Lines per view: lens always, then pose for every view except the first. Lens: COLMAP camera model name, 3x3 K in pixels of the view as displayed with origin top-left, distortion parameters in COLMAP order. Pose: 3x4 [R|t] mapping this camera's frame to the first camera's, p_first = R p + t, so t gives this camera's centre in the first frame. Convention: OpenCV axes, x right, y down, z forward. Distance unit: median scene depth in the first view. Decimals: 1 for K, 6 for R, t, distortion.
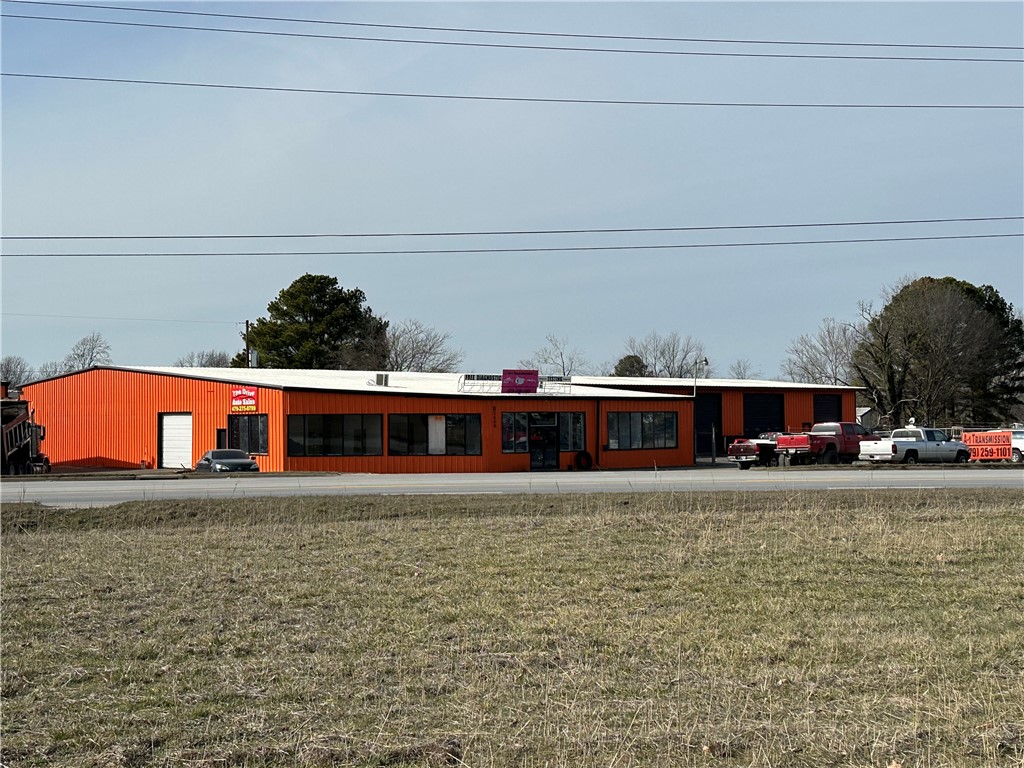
lens RADIAL K [[1439.7, 0, 507.9], [0, 1439.7, 387.8], [0, 0, 1]] dist [0.207375, 0.000000]
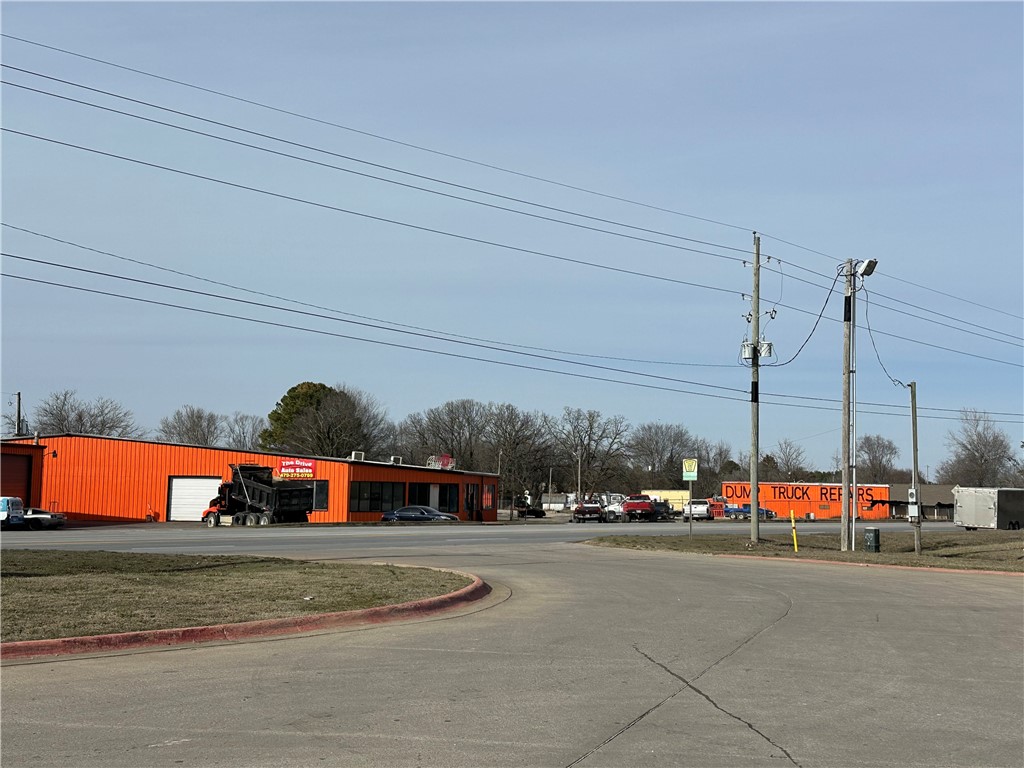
lens RADIAL K [[1227.0, 0, 511.8], [0, 1227.0, 379.8], [0, 0, 1]] dist [0.131862, 0.000000]
pose [[0.775784, 0.076533, 0.626340, -0.713600], [-0.036449, 0.996395, -0.076605, 0.006169], [-0.629945, 0.036600, 0.775777, -0.001361]]
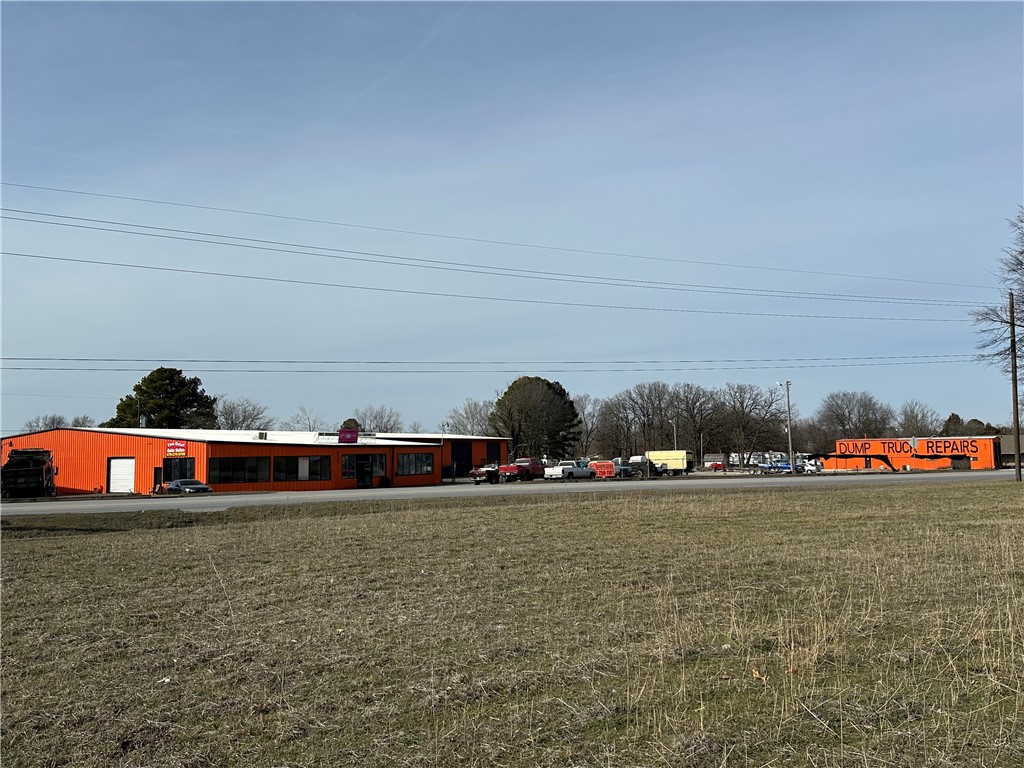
lens RADIAL K [[878.4, 0, 531.1], [0, 878.4, 390.4], [0, 0, 1]] dist [0.078166, -0.035615]
pose [[0.950552, 0.013179, 0.310285, -0.110009], [0.003435, 0.998592, -0.052938, -0.002826], [-0.310546, 0.051387, 0.949169, -0.065730]]
